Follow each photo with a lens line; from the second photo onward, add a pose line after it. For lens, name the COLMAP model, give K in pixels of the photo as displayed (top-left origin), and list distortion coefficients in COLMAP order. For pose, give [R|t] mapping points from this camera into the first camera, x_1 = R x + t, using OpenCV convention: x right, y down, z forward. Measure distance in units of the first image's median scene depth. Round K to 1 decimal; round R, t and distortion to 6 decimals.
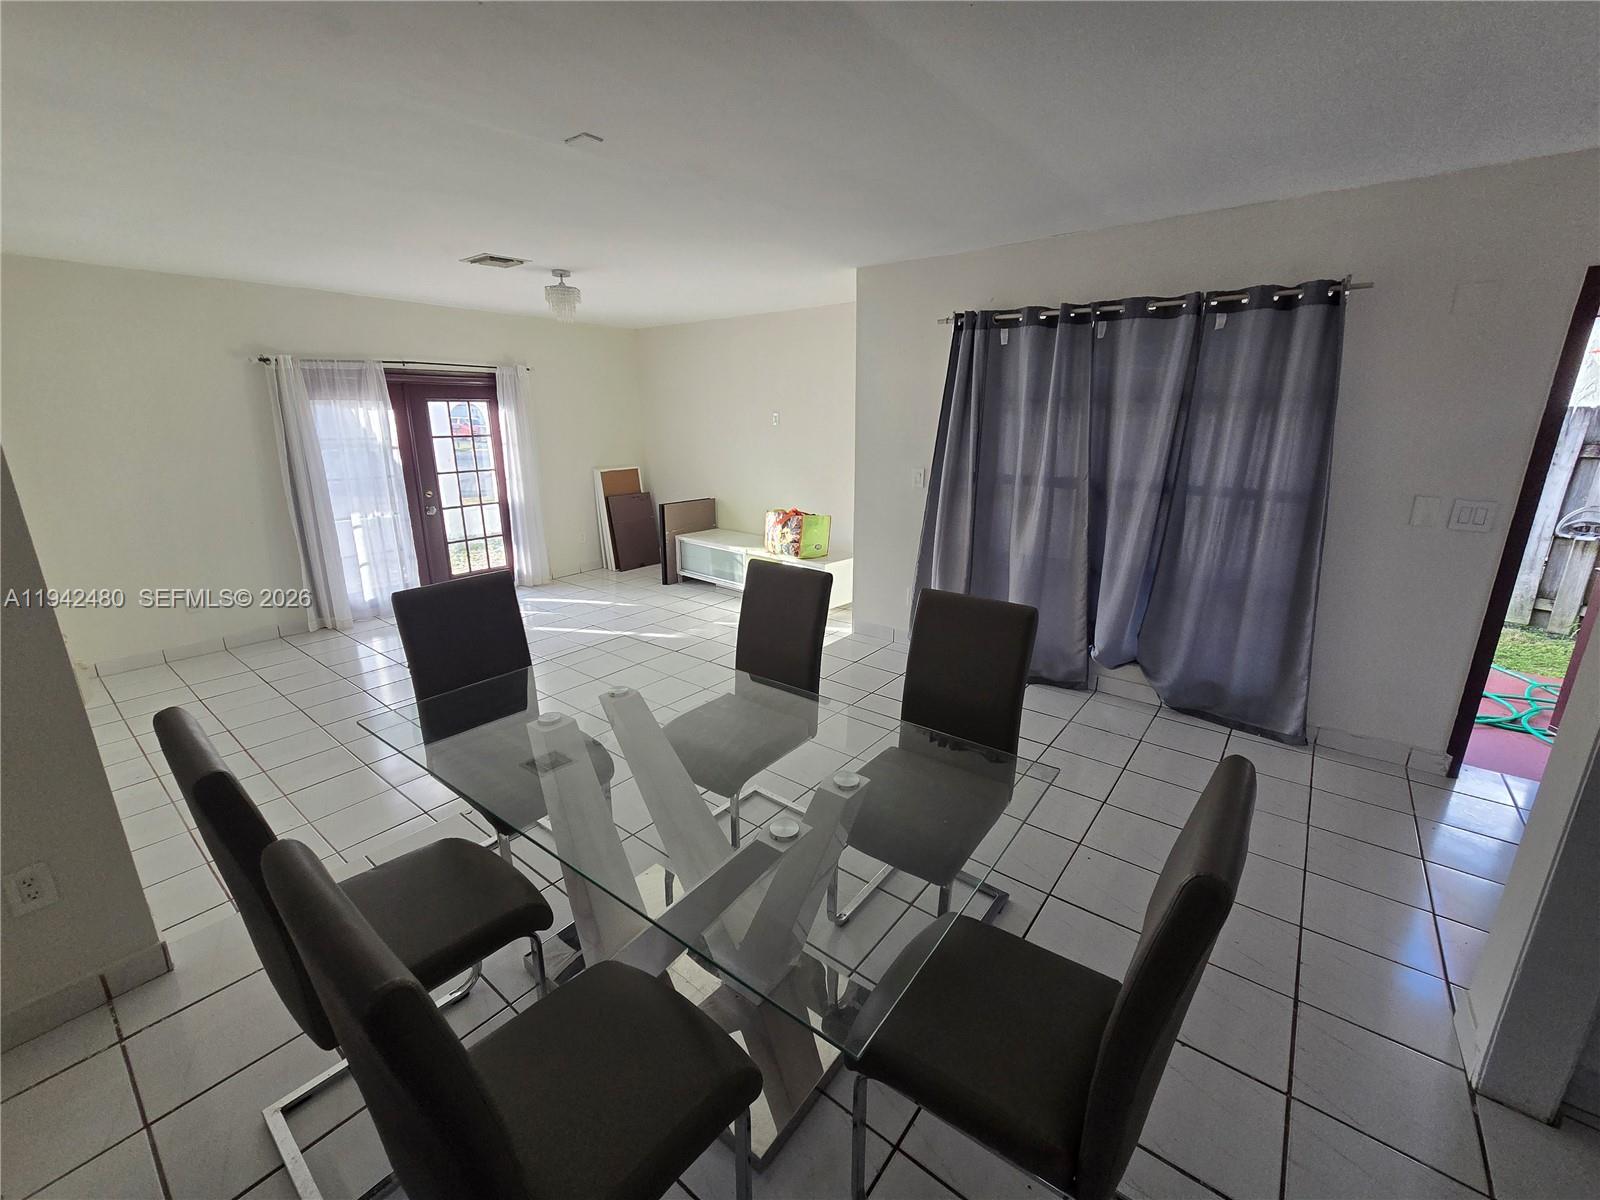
lens RADIAL K [[657.9, 0, 799.1], [0, 657.9, 594.0], [0, 0, 1]] dist [0.001389, -0.000107]
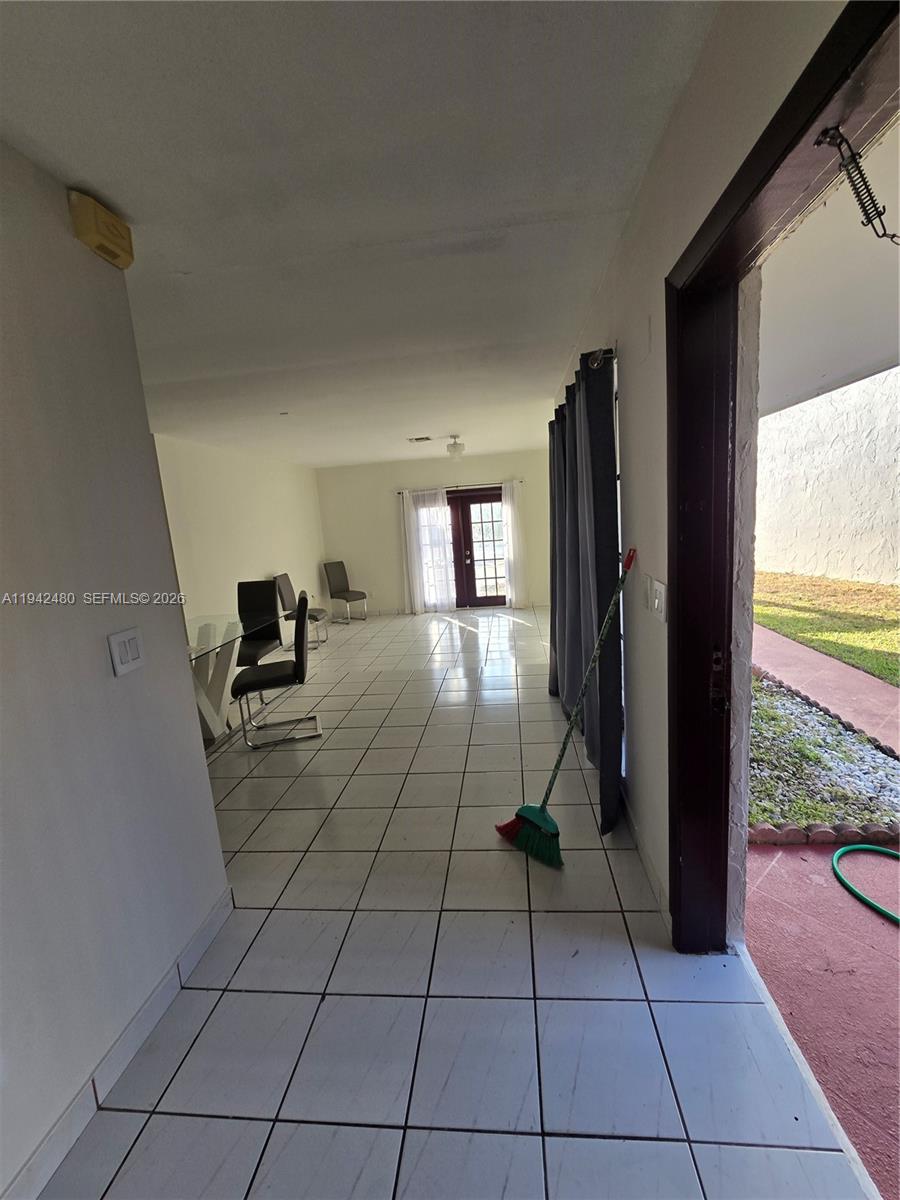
lens RADIAL K [[493.5, 0, 454.5], [0, 493.5, 603.0], [0, 0, 1]] dist [0.001389, -0.000107]
pose [[0.534328, 0.105536, -0.838663, 0.677005], [-0.152599, 0.987917, 0.027094, -0.044282], [0.831388, 0.113502, 0.543977, 0.223145]]
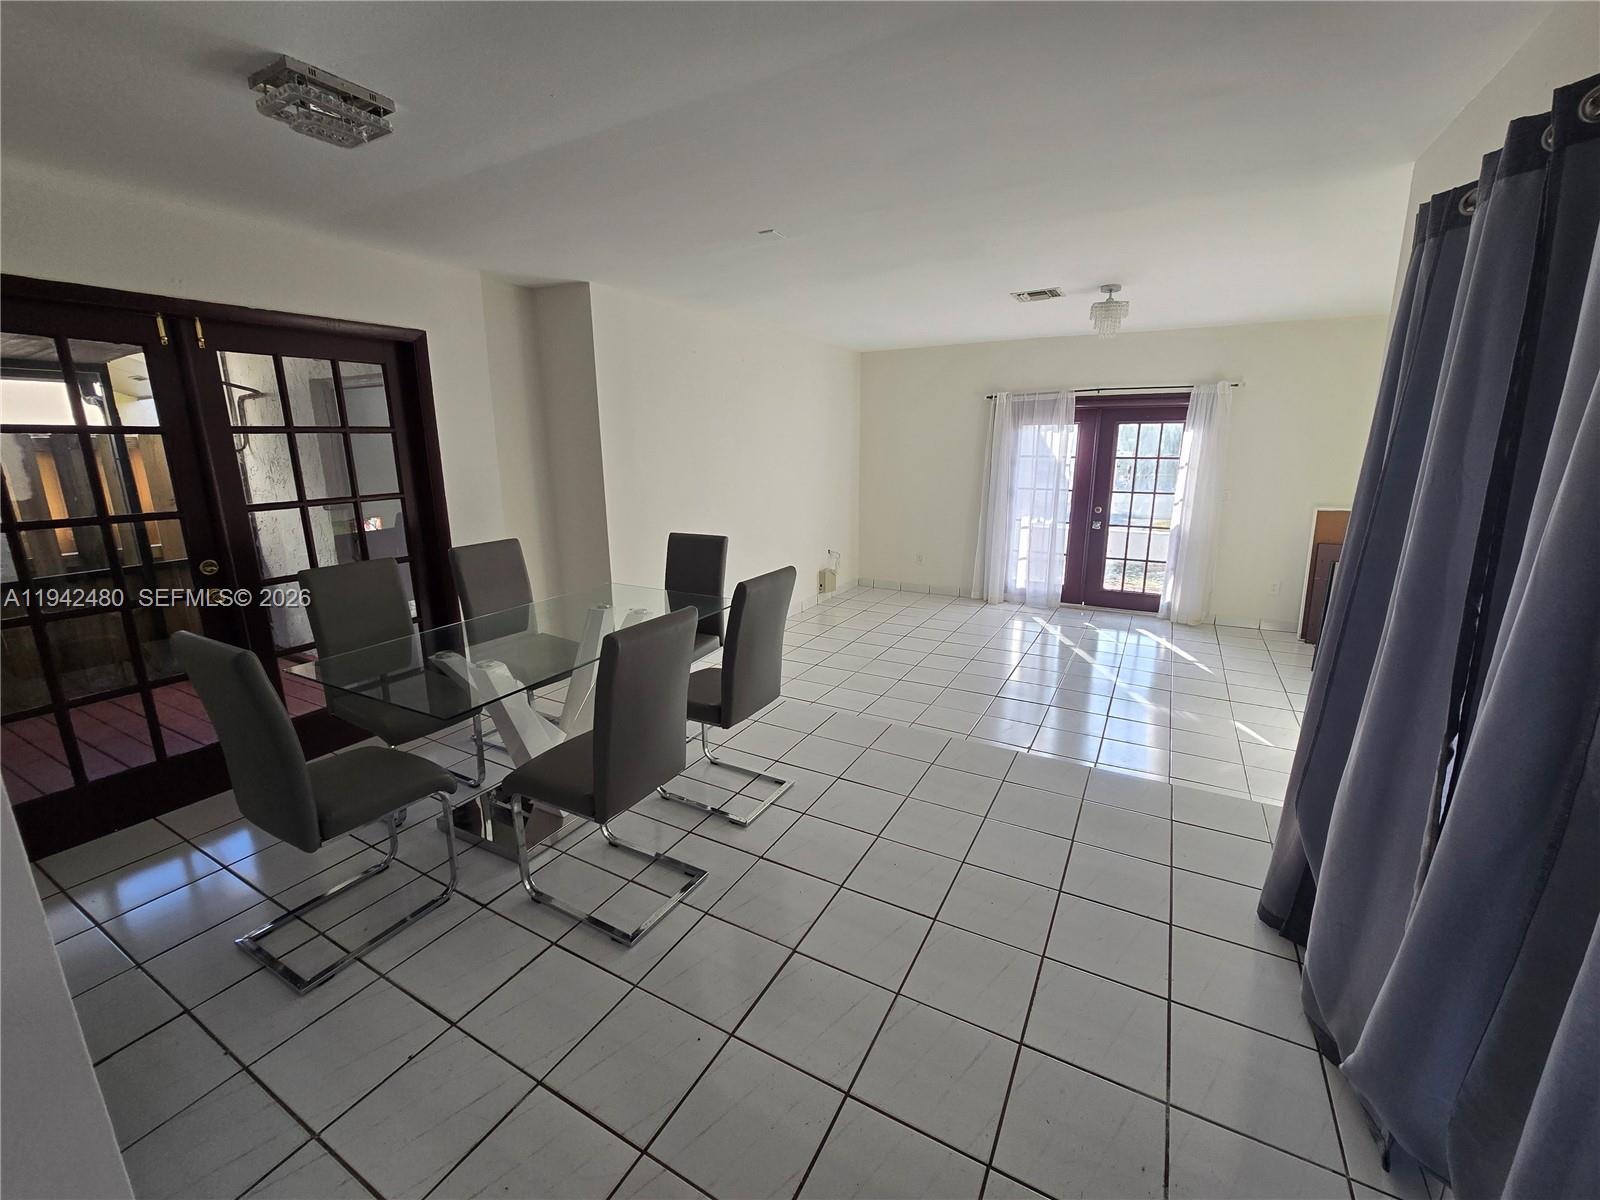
lens RADIAL K [[657.9, 0, 797.2], [0, 657.9, 588.2], [0, 0, 1]] dist [0.001389, -0.000107]
pose [[0.160945, 0.216674, -0.962886, 0.451350], [-0.258423, 0.950819, 0.170764, -0.092805], [0.952531, 0.221348, 0.209023, 0.359965]]
